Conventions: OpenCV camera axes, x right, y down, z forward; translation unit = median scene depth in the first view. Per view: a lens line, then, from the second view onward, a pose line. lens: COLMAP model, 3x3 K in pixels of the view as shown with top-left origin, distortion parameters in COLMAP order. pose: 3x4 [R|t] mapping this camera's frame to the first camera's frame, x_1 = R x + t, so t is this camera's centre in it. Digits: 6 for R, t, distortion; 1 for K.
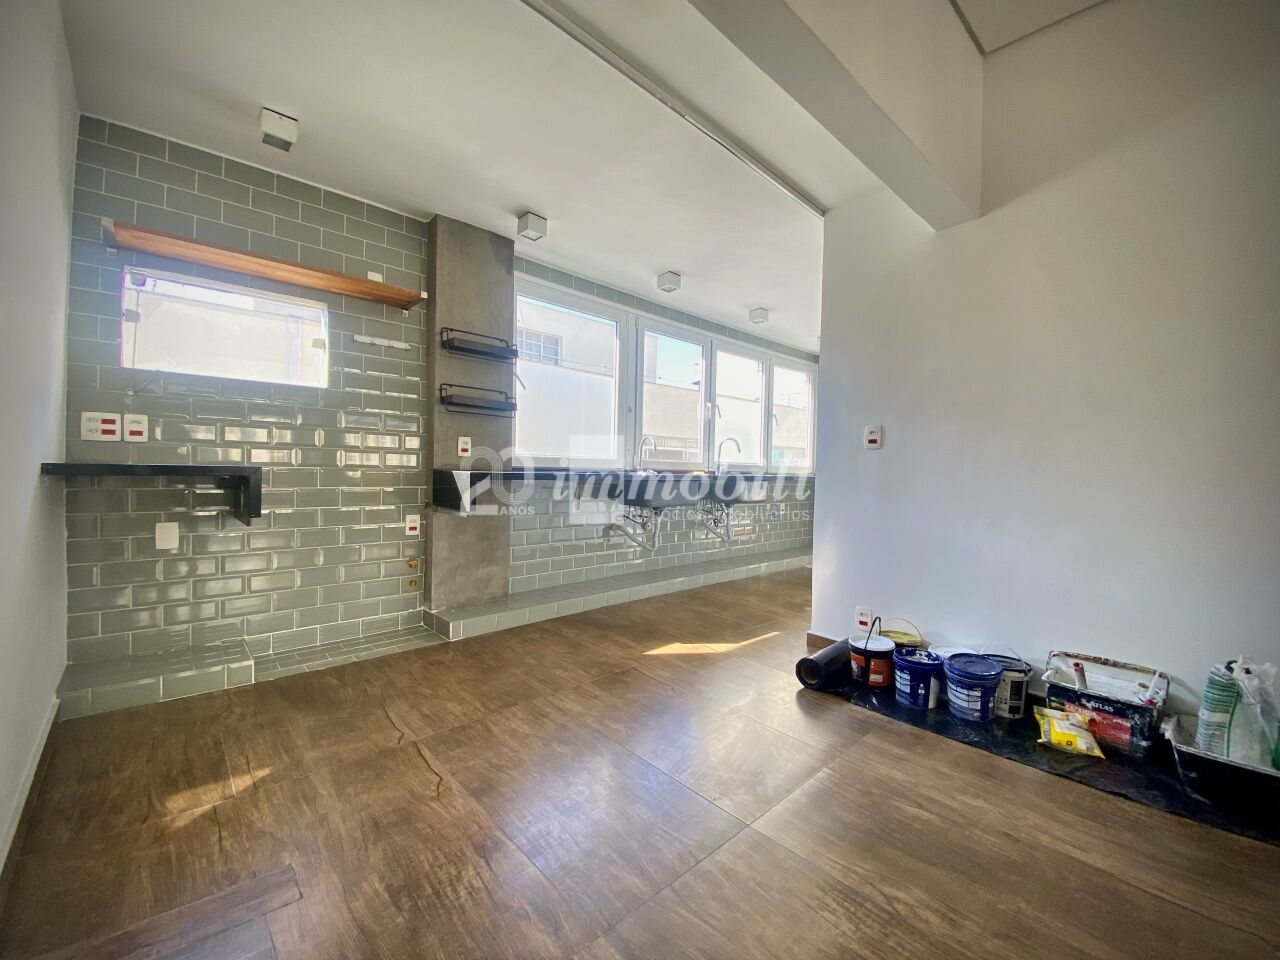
lens RADIAL K [[522.4, 0, 636.6], [0, 522.4, 477.3], [0, 0, 1]] dist [0.009497, -0.015514]
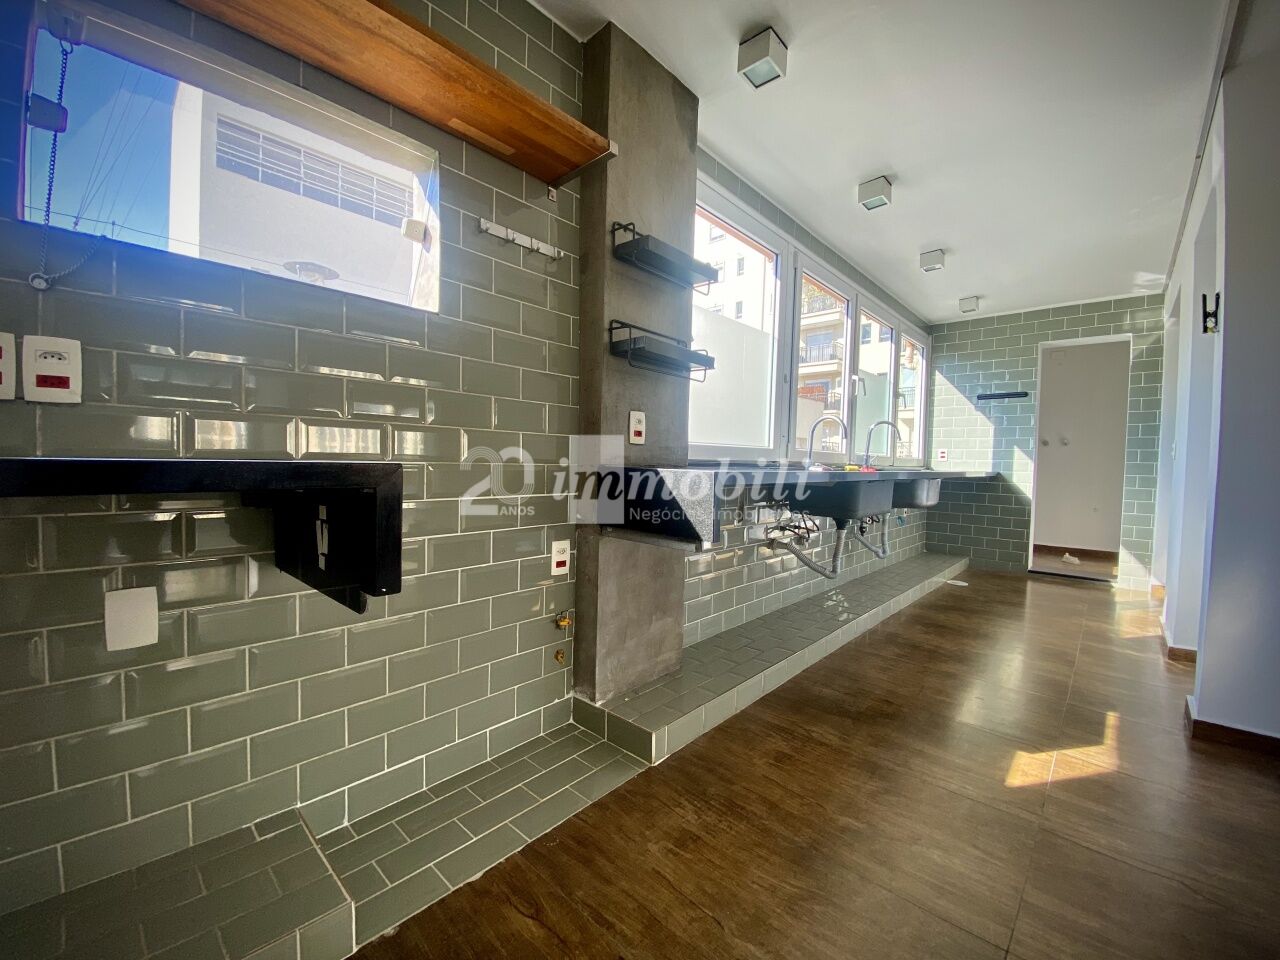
lens RADIAL K [[528.0, 0, 641.7], [0, 528.0, 474.5], [0, 0, 1]] dist [0.036123, -0.027915]
pose [[0.997158, -0.001902, 0.075319, -0.387183], [0.000992, 0.999926, 0.012116, -0.011199], [-0.075336, -0.012006, 0.997086, 0.400089]]
